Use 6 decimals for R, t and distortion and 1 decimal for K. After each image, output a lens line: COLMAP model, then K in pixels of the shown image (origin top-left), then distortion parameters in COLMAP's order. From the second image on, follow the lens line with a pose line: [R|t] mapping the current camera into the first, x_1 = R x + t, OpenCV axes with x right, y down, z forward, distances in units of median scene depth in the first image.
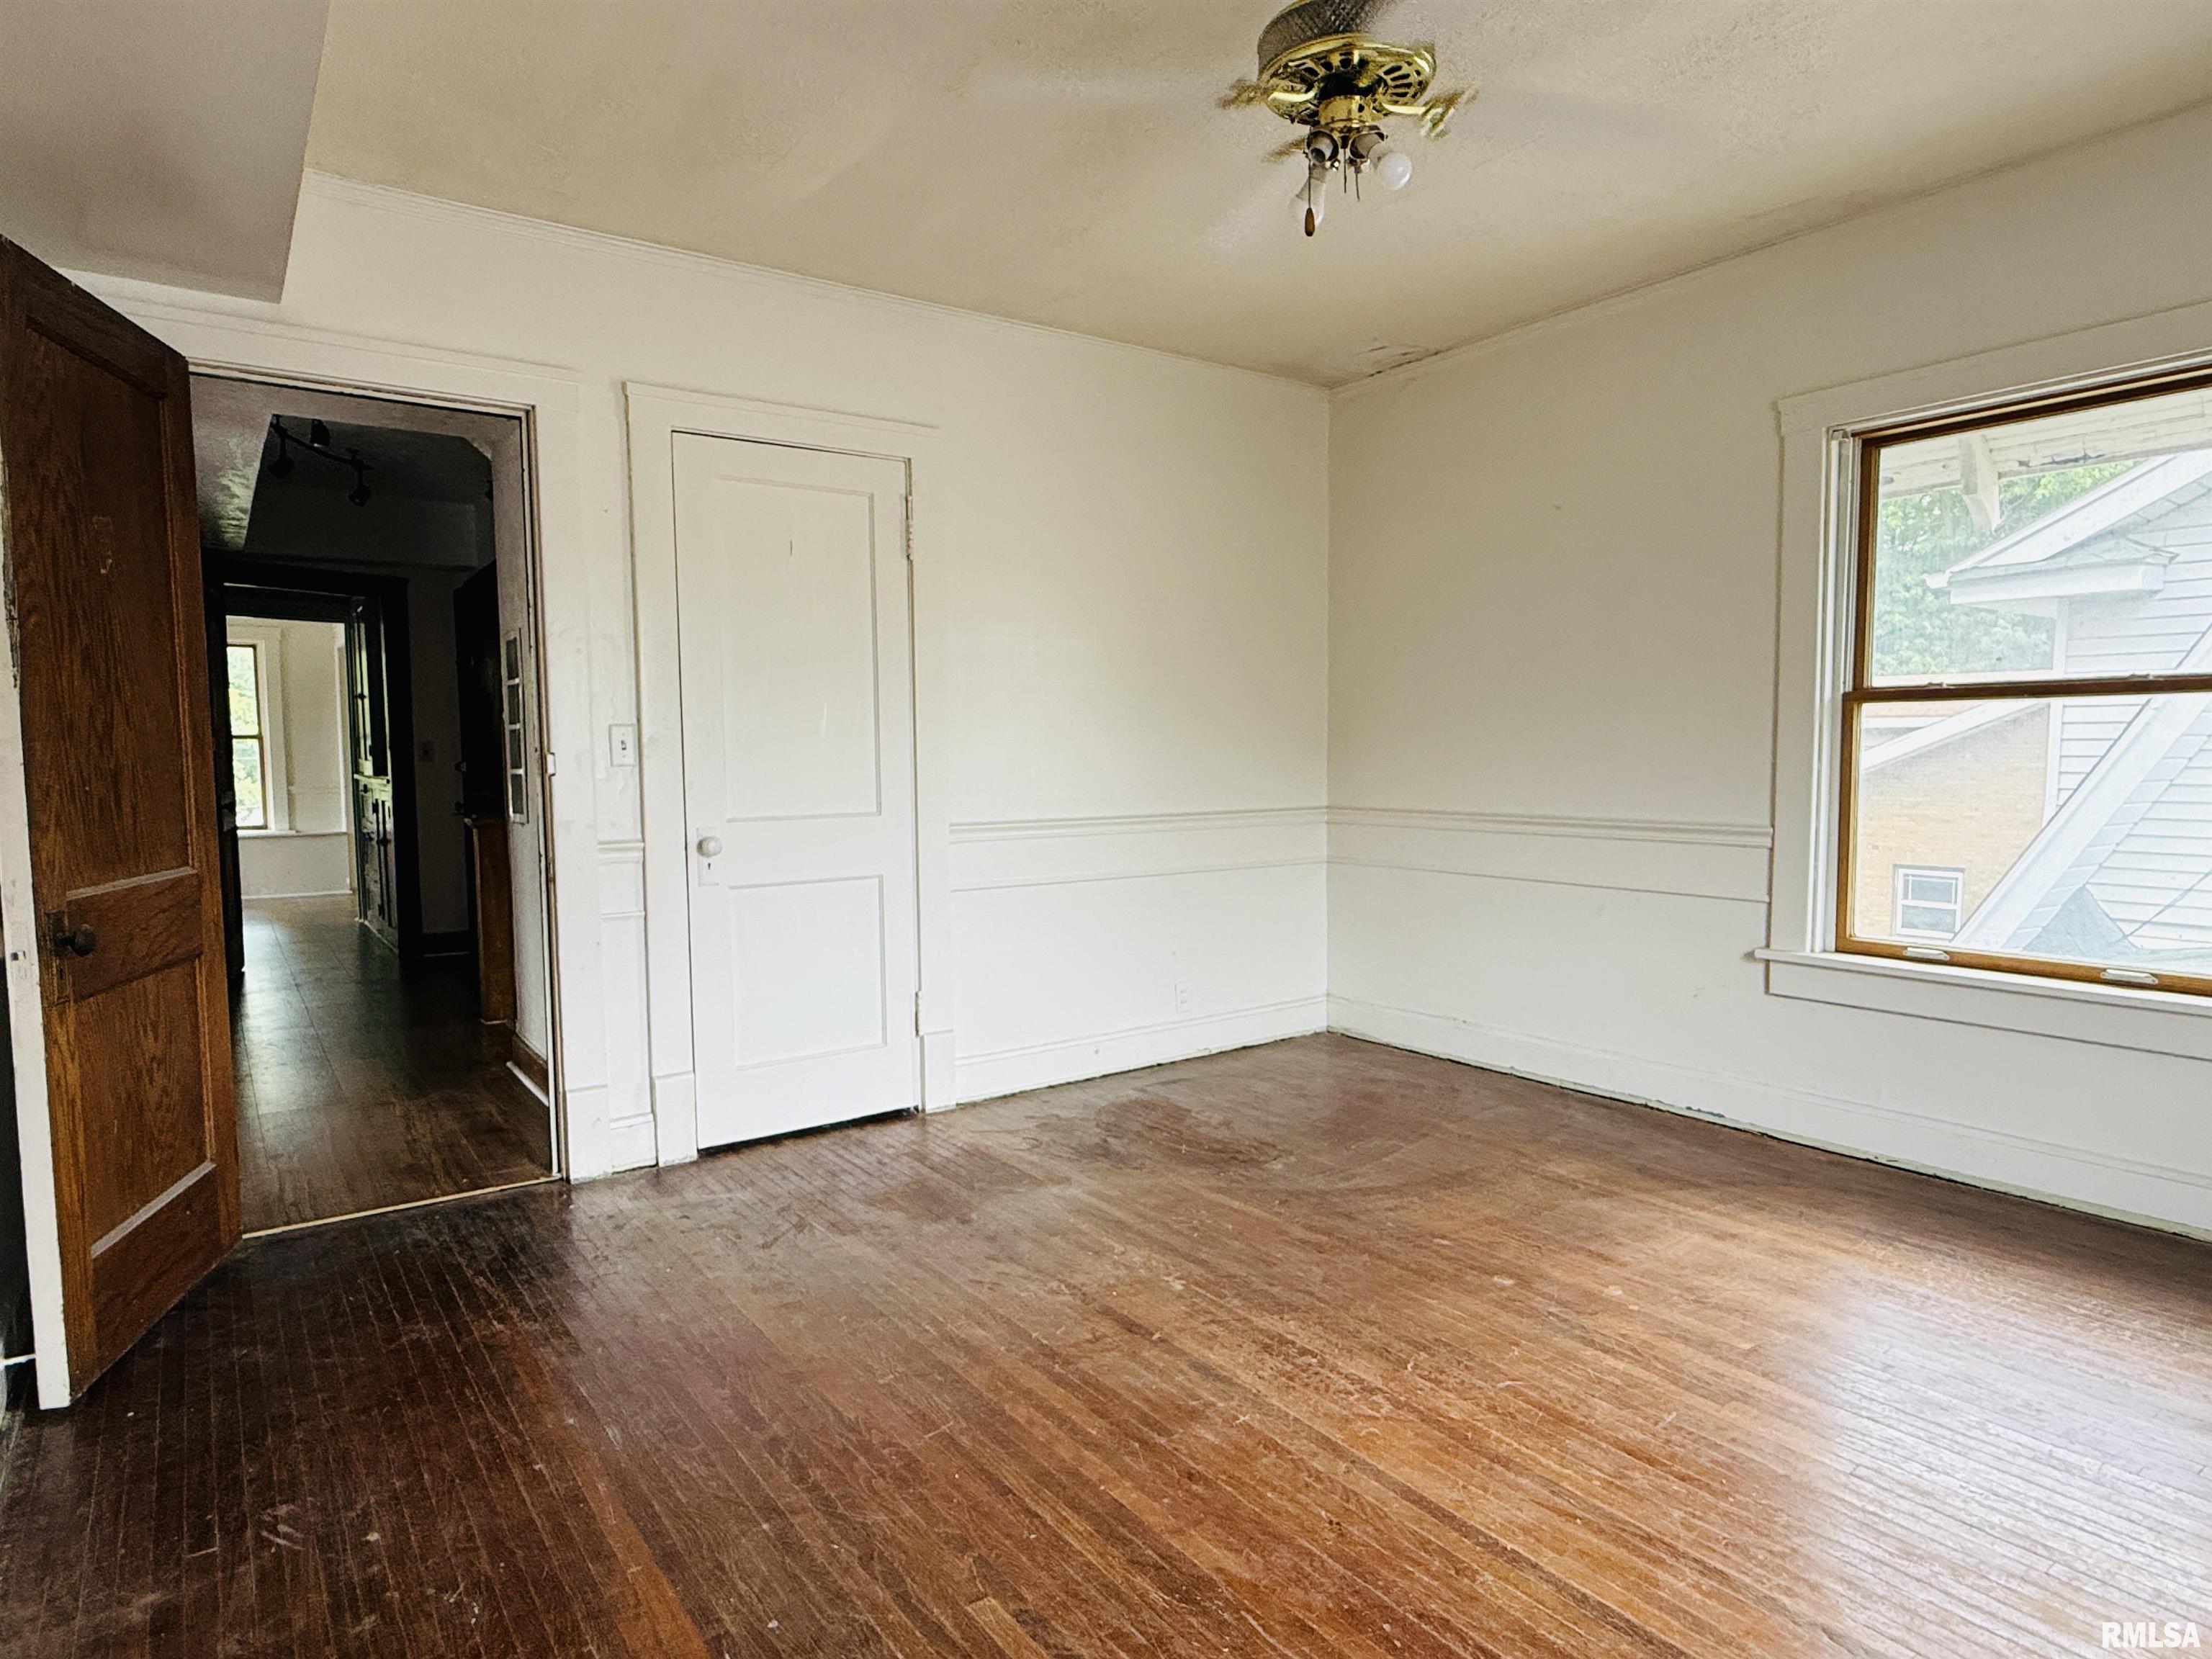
lens RADIAL K [[1260.4, 0, 1103.0], [0, 1260.4, 831.5], [0, 0, 1]] dist [-0.000631, 0.000655]
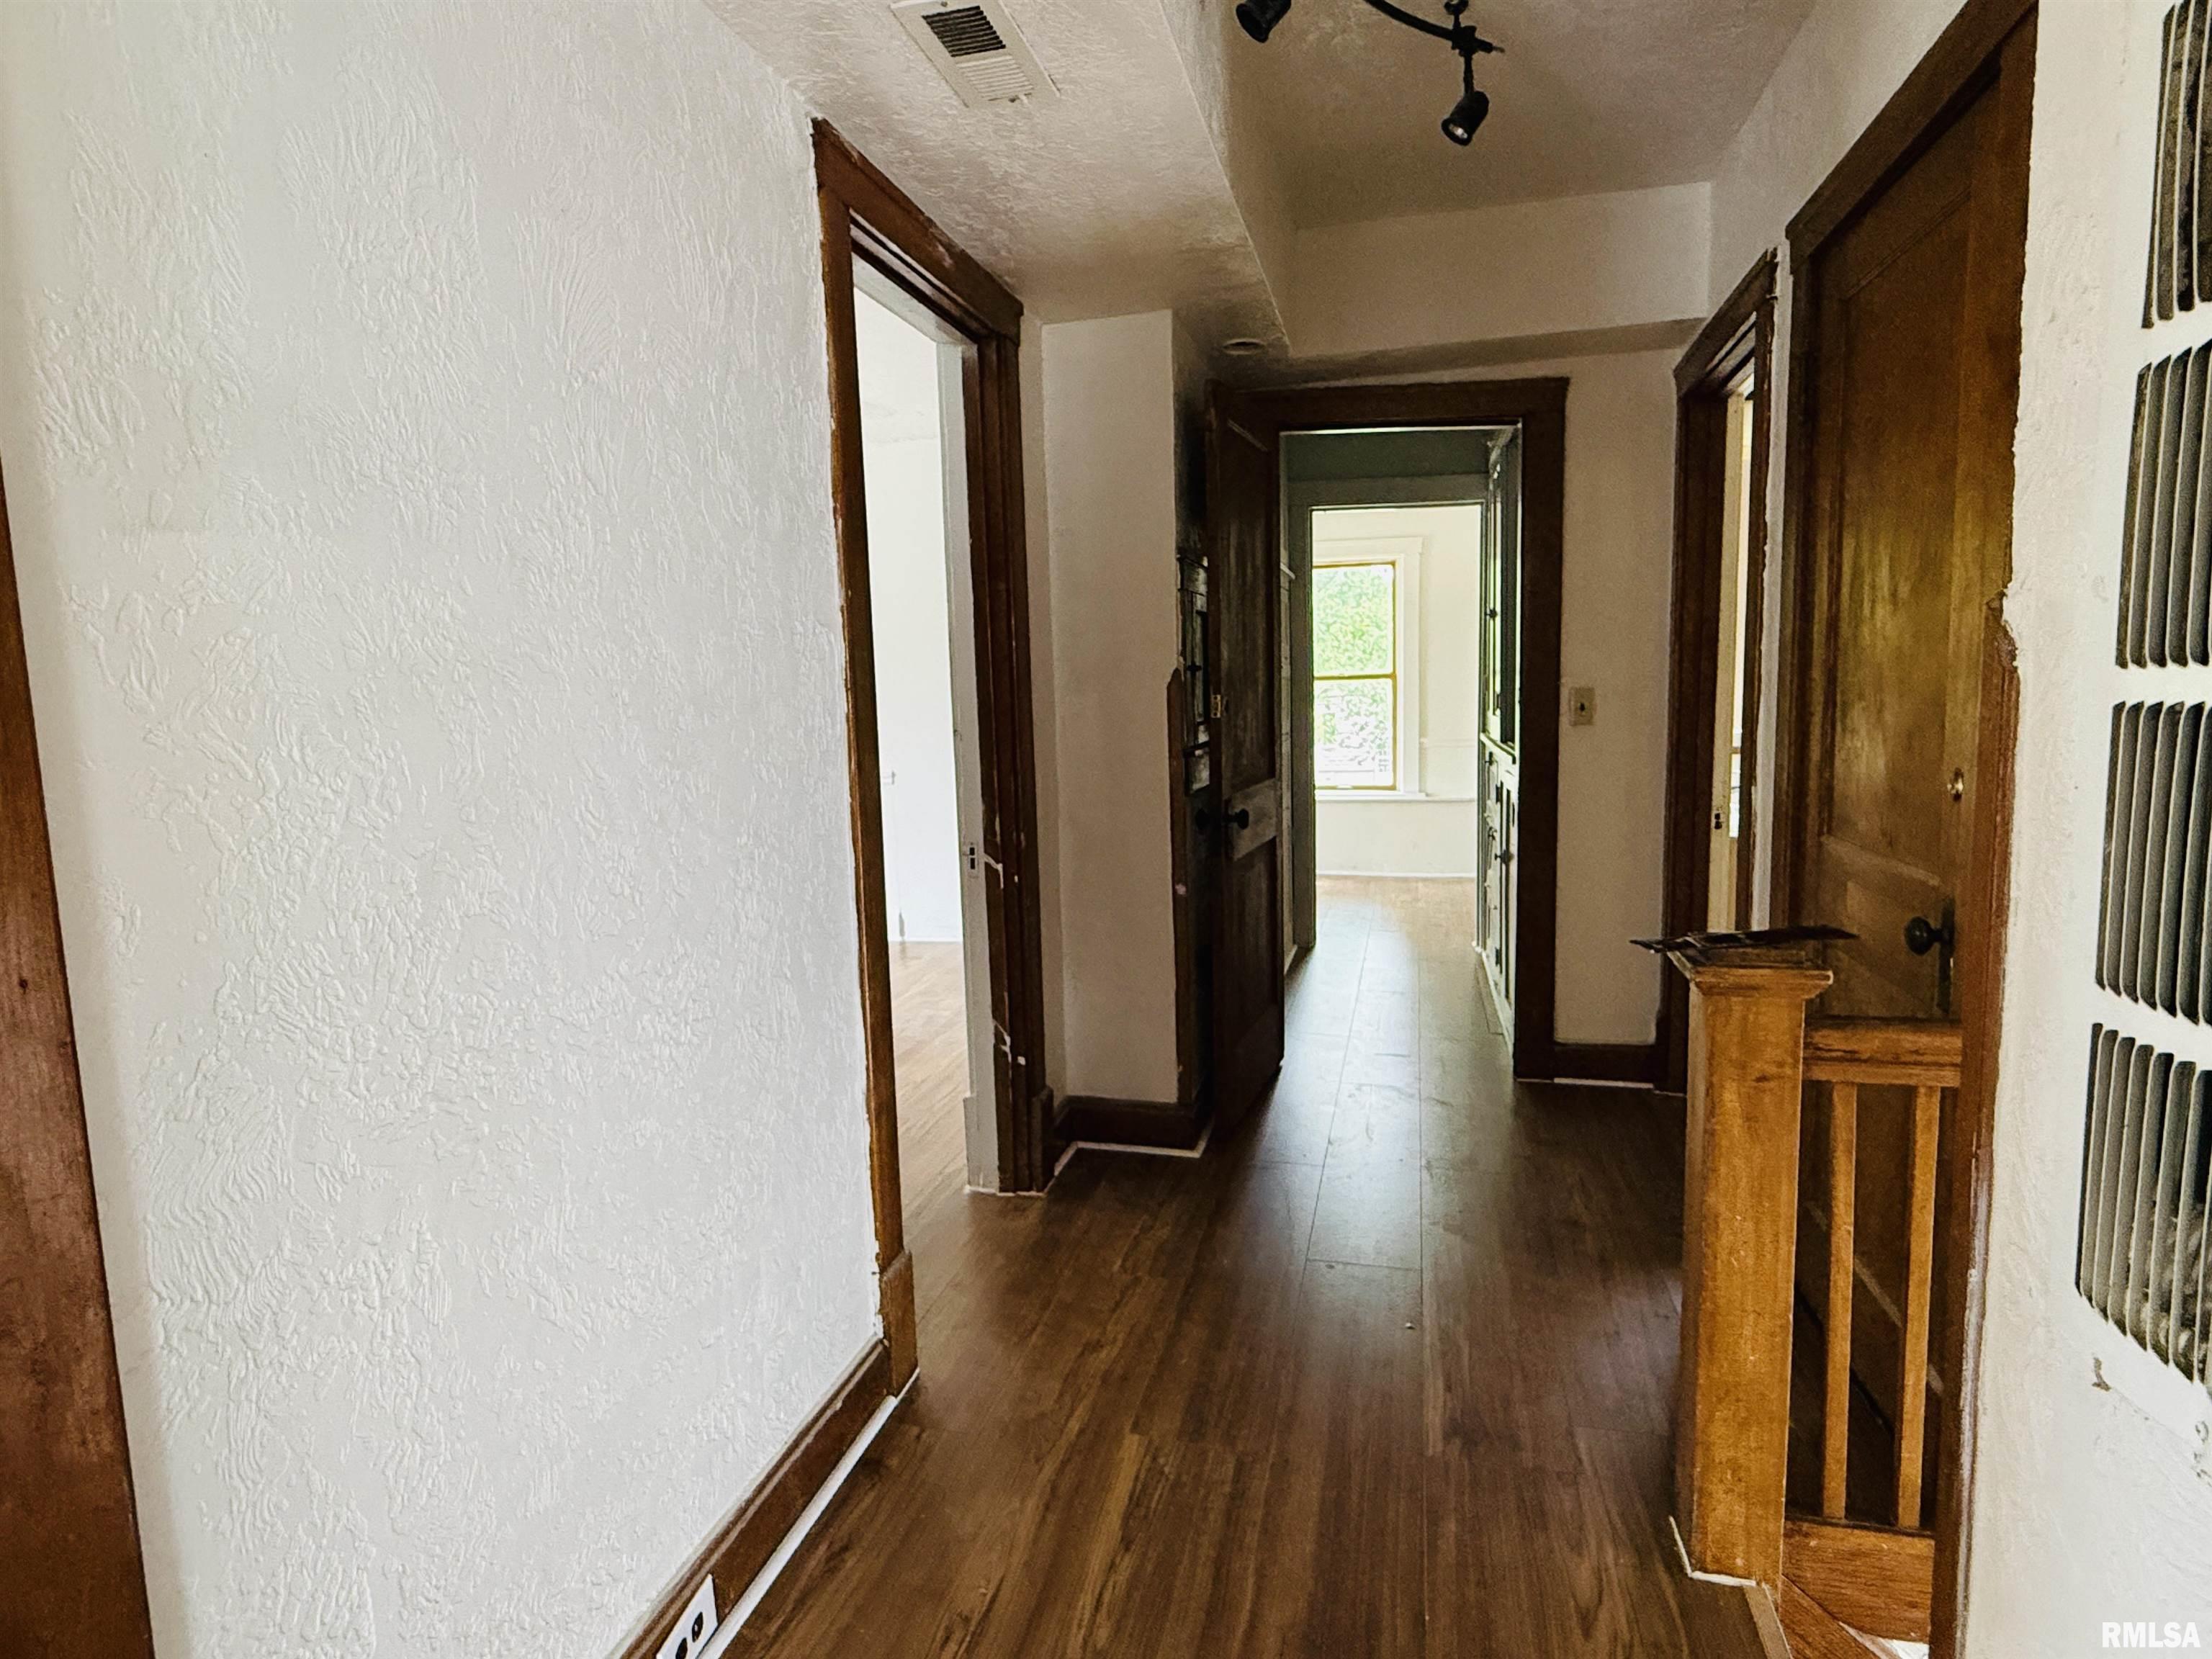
lens RADIAL K [[1260.4, 0, 1103.0], [0, 1260.4, 831.5], [0, 0, 1]] dist [-0.000631, 0.000655]
pose [[0.652328, 0.076794, -0.754037, -0.193779], [-0.034295, 0.996826, 0.071851, -0.030753], [0.757161, -0.021011, 0.652891, 0.366330]]
